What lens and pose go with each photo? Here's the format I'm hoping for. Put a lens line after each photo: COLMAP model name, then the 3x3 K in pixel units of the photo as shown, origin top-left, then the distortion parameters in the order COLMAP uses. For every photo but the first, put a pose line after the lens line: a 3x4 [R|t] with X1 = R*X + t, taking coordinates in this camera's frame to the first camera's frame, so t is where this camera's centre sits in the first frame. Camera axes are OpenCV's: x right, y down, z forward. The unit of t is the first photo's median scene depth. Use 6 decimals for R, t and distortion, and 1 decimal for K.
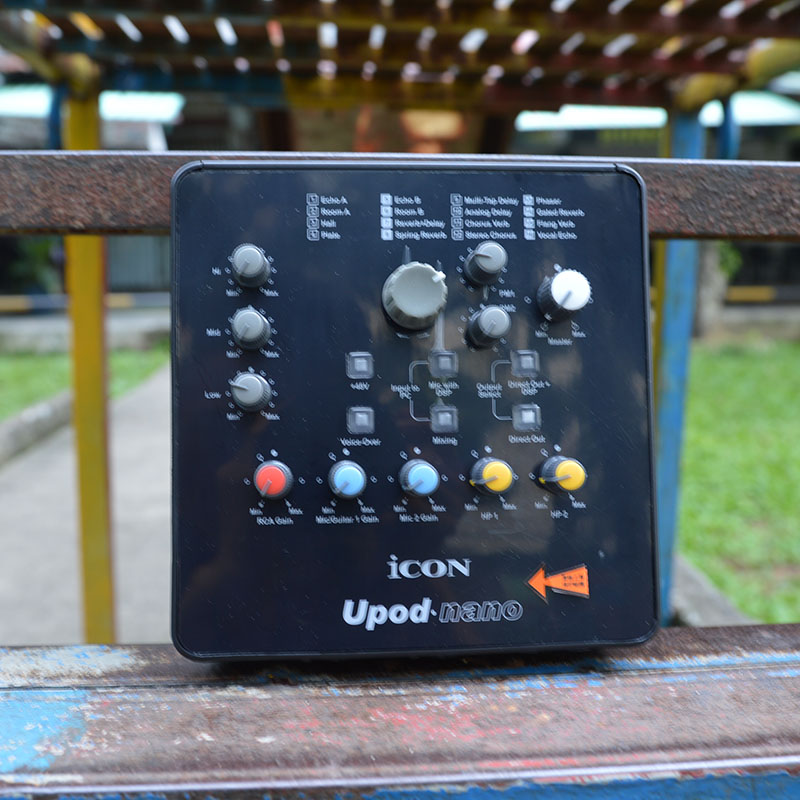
lens RADIAL K [[966.4, 0, 400.0], [0, 966.4, 400.0], [0, 0, 1]] dist [-0.116635, 0.081941]
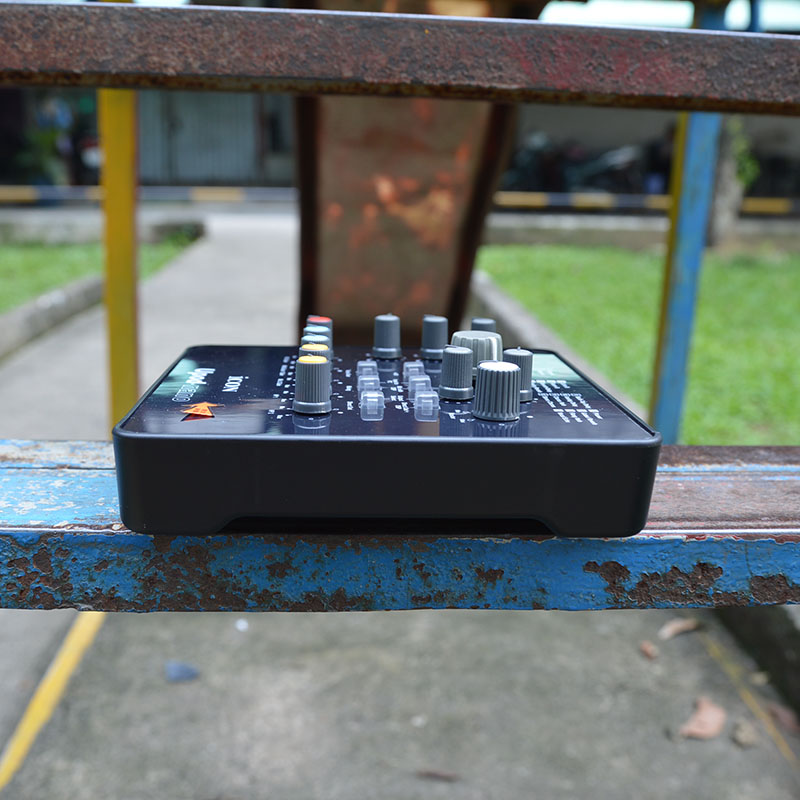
lens RADIAL K [[966.4, 0, 400.0], [0, 966.4, 400.0], [0, 0, 1]] dist [-0.116635, 0.081941]
pose [[0.999544, 0.029781, -0.004920, -0.050758], [-0.029132, 0.994456, 0.101033, 0.079151], [0.007902, -0.100844, 0.994871, -0.148902]]
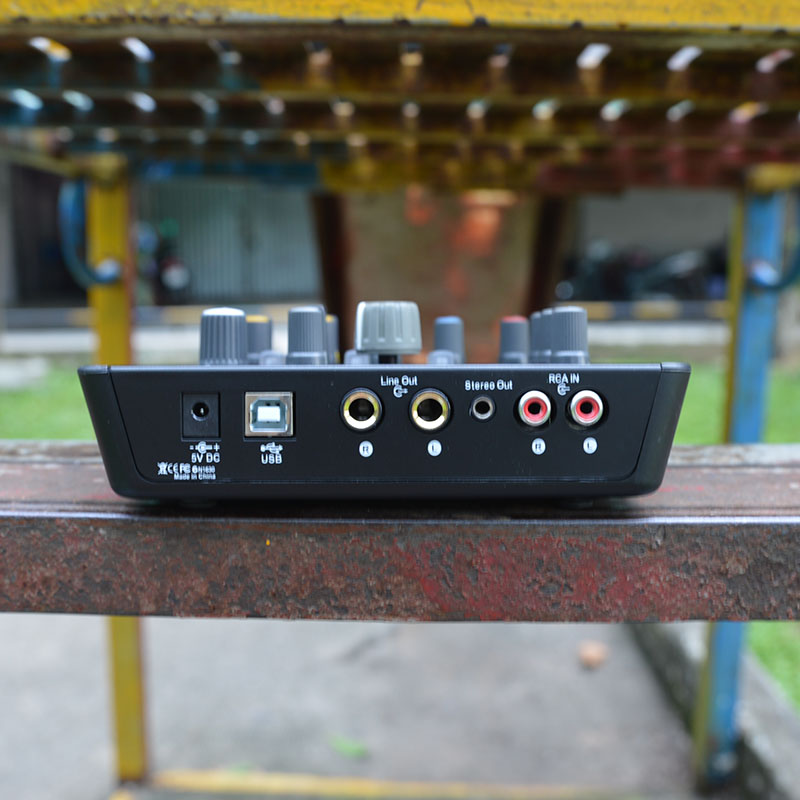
lens RADIAL K [[943.1, 0, 400.0], [0, 943.1, 400.0], [0, 0, 1]] dist [-0.119056, 0.079096]
pose [[0.996523, 0.011925, -0.082464, 0.115764], [-0.012596, 0.999892, -0.007616, -0.342081], [0.082364, 0.008628, 0.996565, 0.324679]]
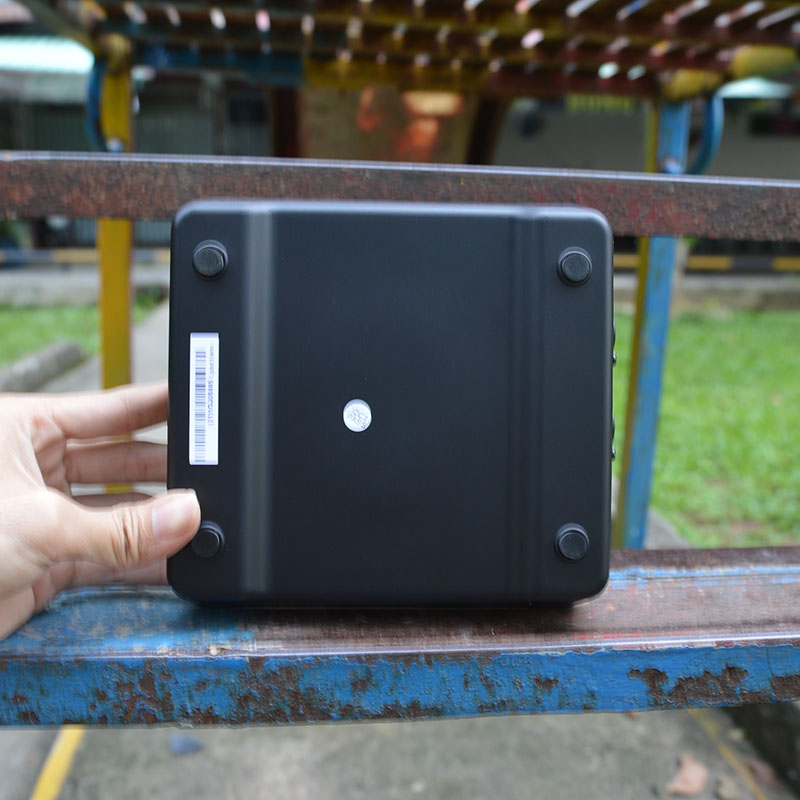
lens RADIAL K [[943.1, 0, 400.0], [0, 943.1, 400.0], [0, 0, 1]] dist [-0.119056, 0.079096]
pose [[0.999208, 0.016168, 0.036371, -0.159801], [-0.017735, 0.998910, 0.043184, -0.007317], [-0.035633, -0.043794, 0.998405, -0.229757]]
